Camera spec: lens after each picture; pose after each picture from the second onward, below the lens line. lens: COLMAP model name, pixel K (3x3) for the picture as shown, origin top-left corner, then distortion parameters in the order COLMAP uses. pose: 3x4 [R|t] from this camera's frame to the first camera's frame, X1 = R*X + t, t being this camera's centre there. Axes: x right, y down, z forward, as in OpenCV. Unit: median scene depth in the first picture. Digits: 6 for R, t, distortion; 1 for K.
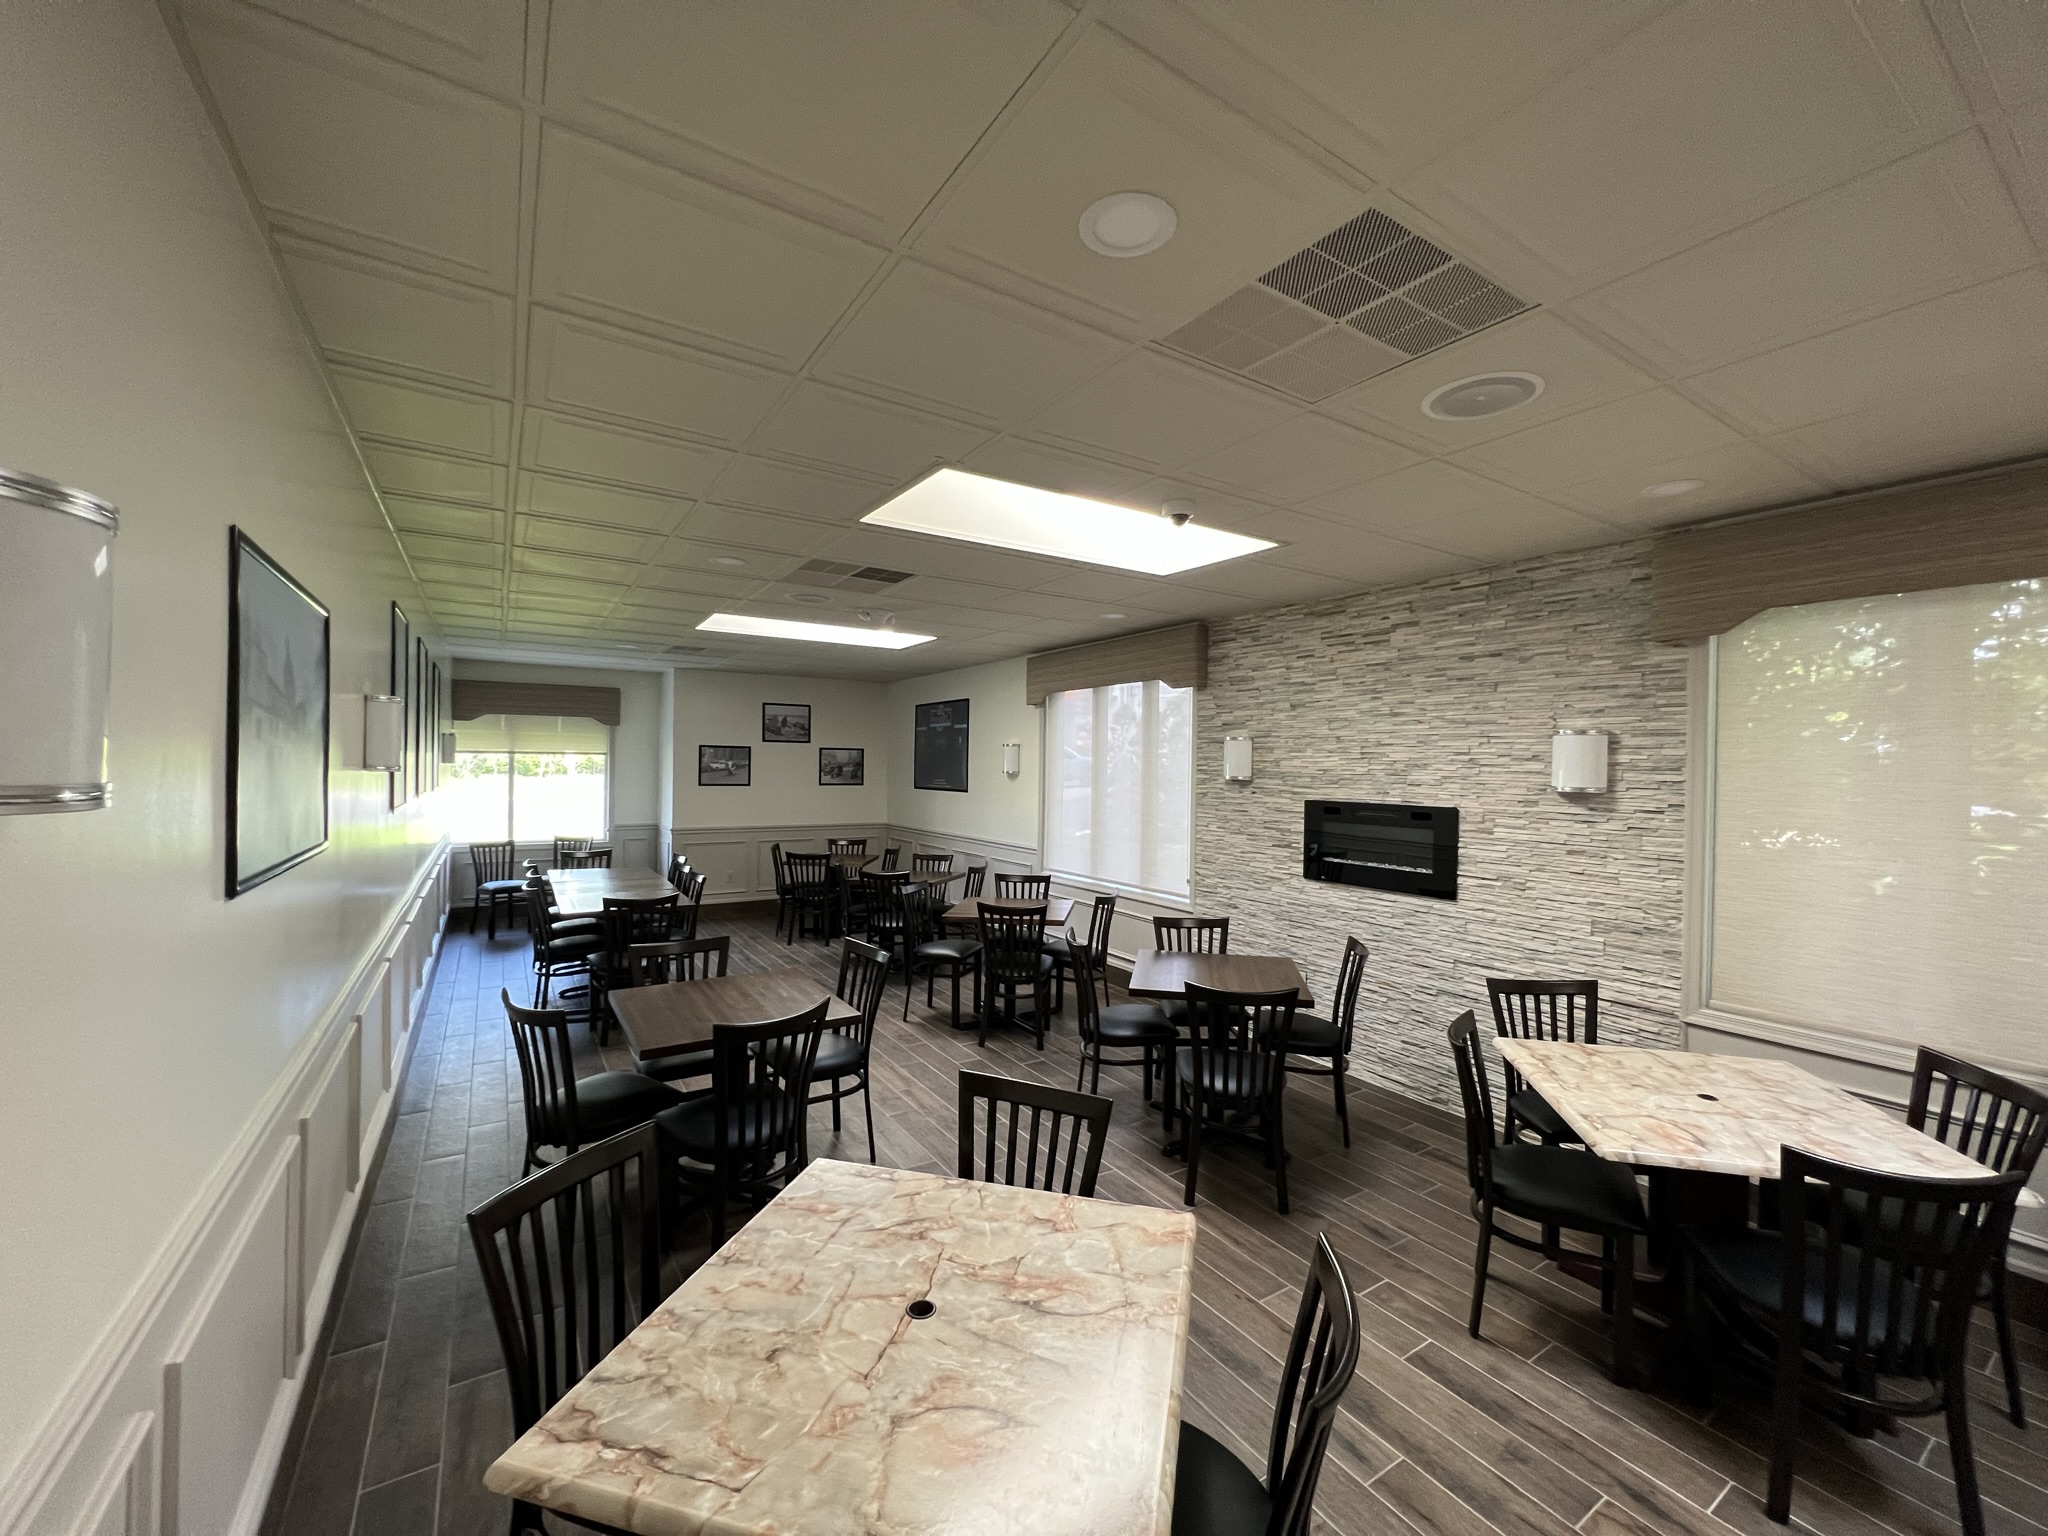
lens RADIAL K [[818.0, 0, 1024.0], [0, 818.0, 768.0], [0, 0, 1]] dist [0.000804, 0.000262]
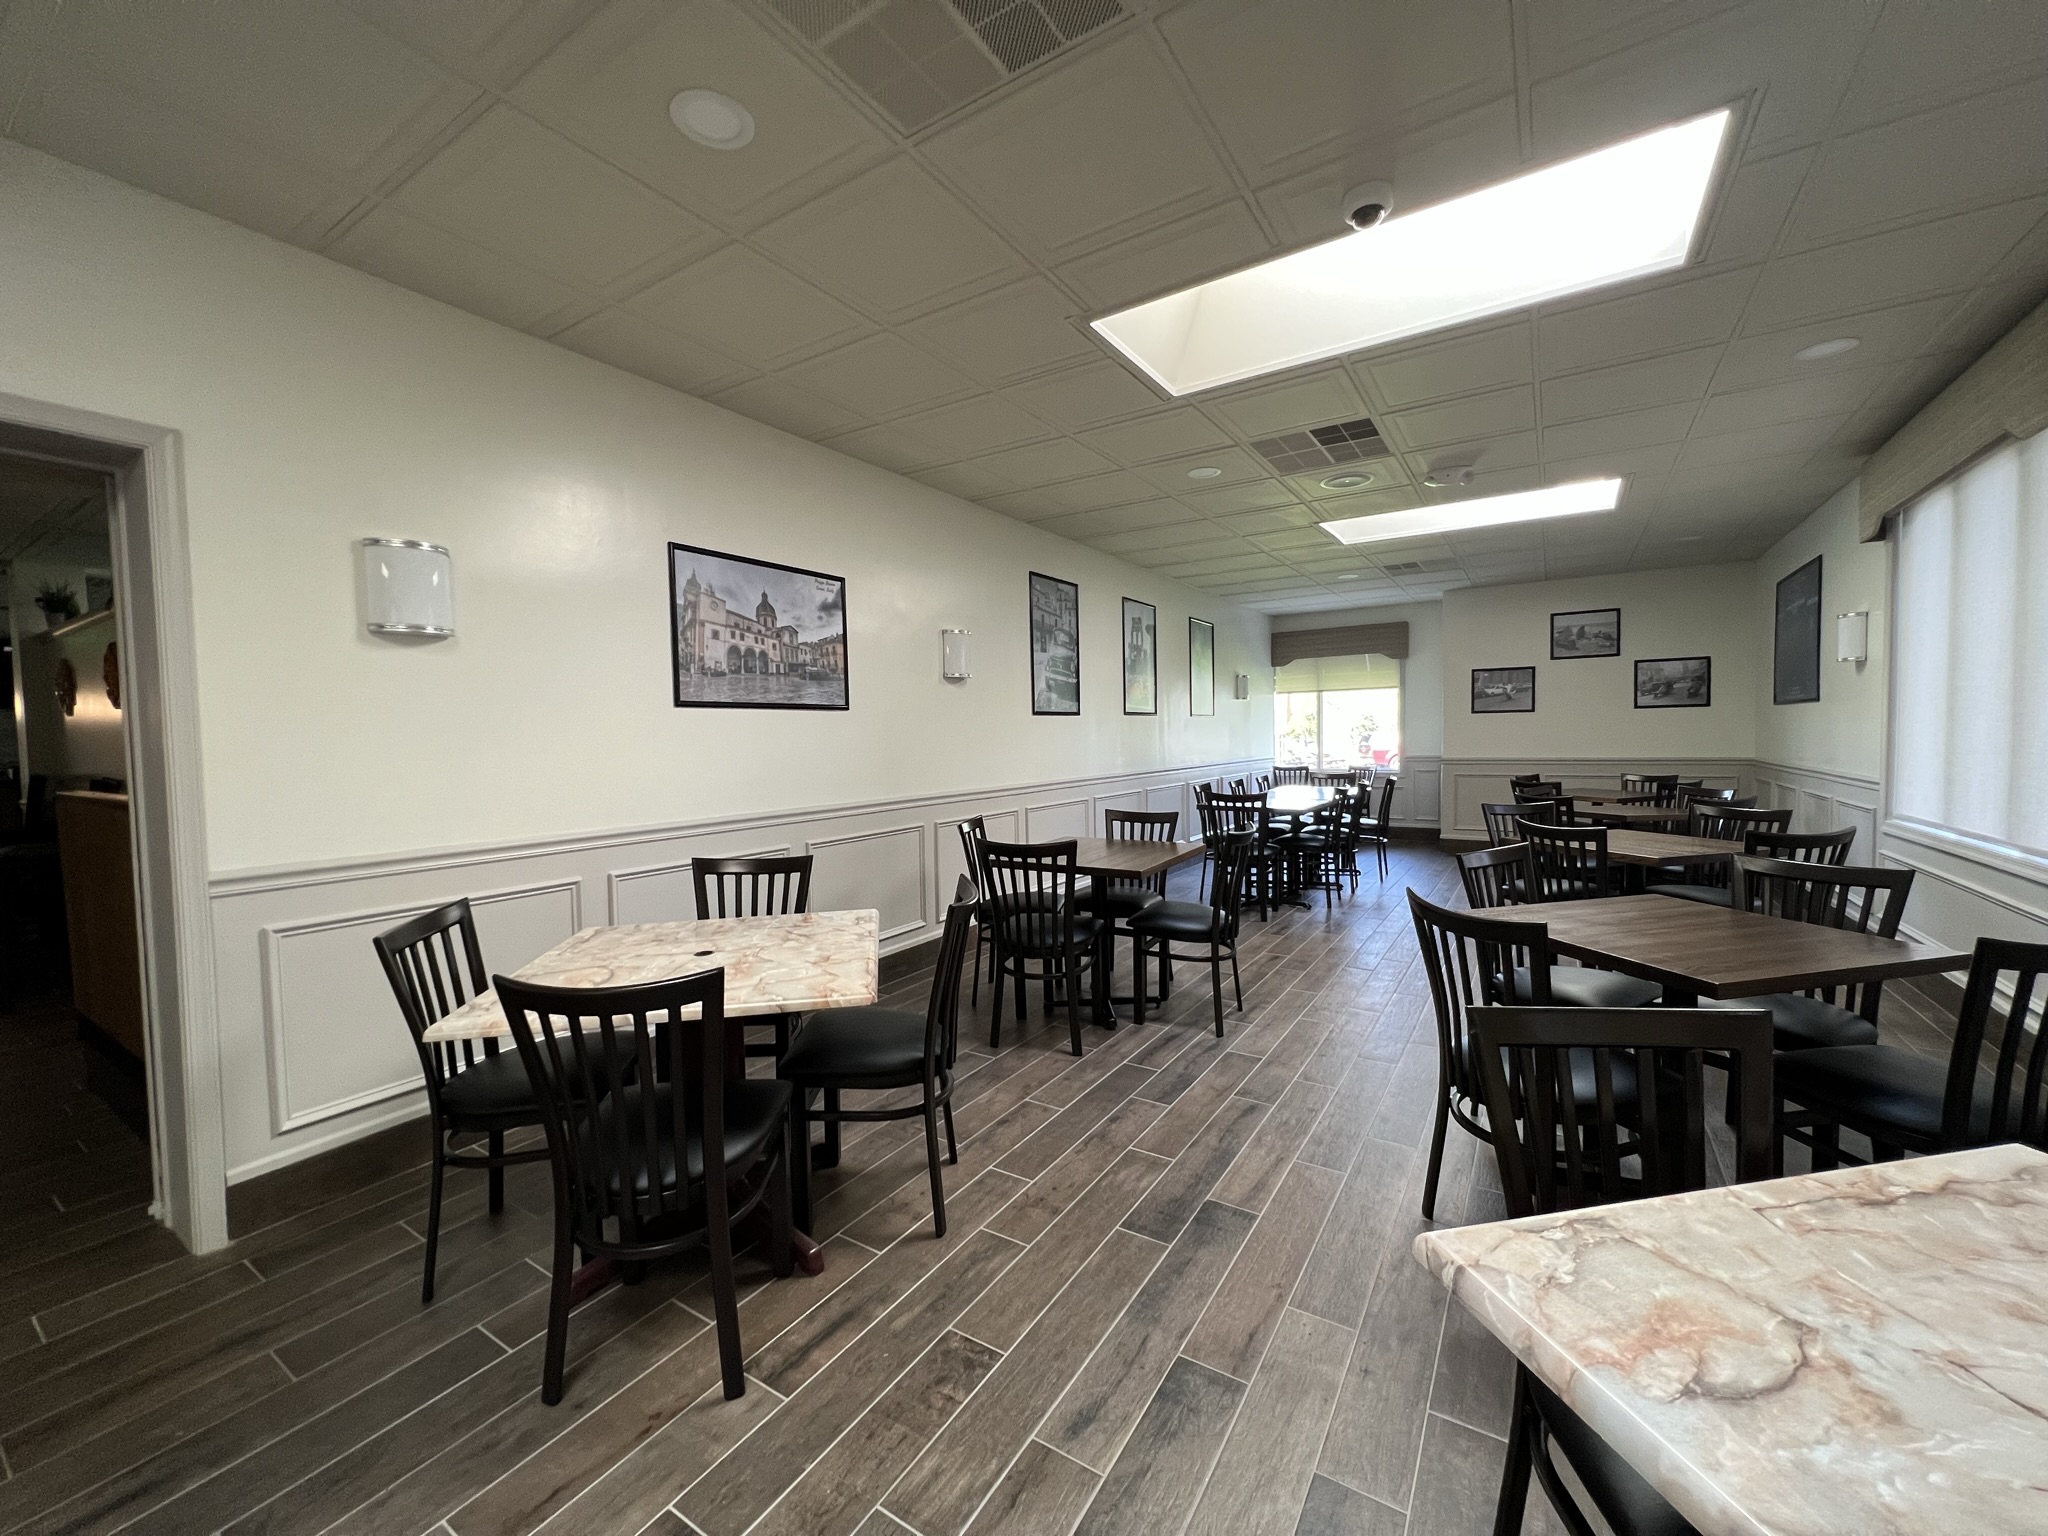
lens RADIAL K [[818.0, 0, 1024.0], [0, 818.0, 768.0], [0, 0, 1]] dist [0.000804, 0.000262]
pose [[0.412423, 0.016937, -0.910835, 0.236115], [0.021640, 0.999363, 0.028381, 0.045328], [0.910735, -0.031415, 0.411794, 0.145838]]
